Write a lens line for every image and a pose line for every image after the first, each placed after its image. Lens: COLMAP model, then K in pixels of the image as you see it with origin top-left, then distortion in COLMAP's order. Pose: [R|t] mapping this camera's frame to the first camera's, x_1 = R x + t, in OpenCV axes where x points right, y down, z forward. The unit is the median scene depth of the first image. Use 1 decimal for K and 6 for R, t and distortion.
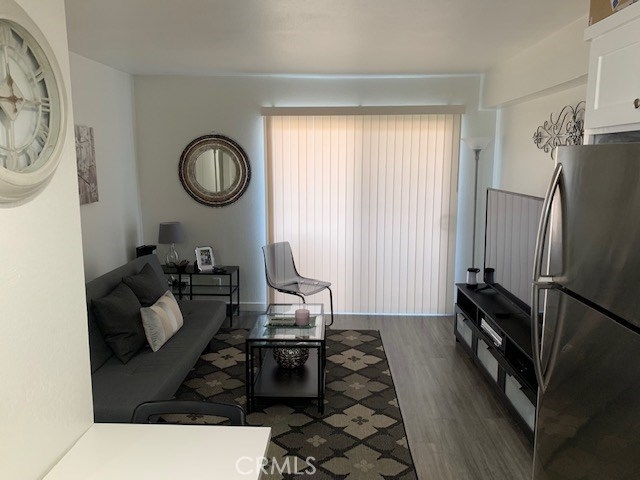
lens RADIAL K [[491.2, 0, 319.4], [0, 491.2, 237.3], [0, 0, 1]] dist [0.031370, -0.008551]
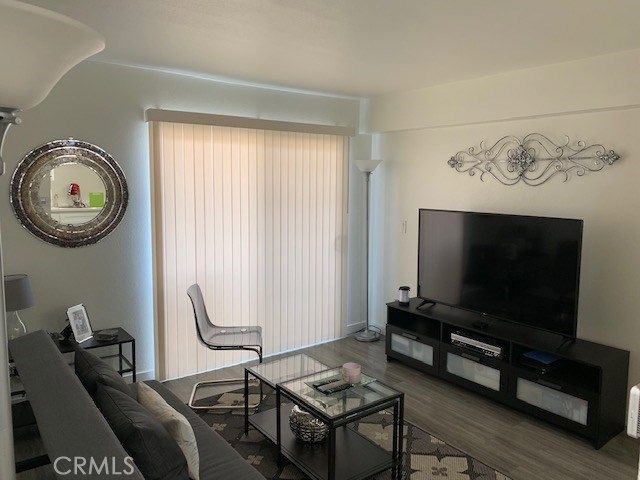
lens RADIAL K [[491.2, 0, 319.4], [0, 491.2, 237.3], [0, 0, 1]] dist [0.031370, -0.008551]
pose [[0.763091, -0.069095, 0.642587, -0.413999], [0.082826, 0.996525, 0.008794, -0.055200], [-0.640962, 0.046512, 0.766162, 0.270872]]
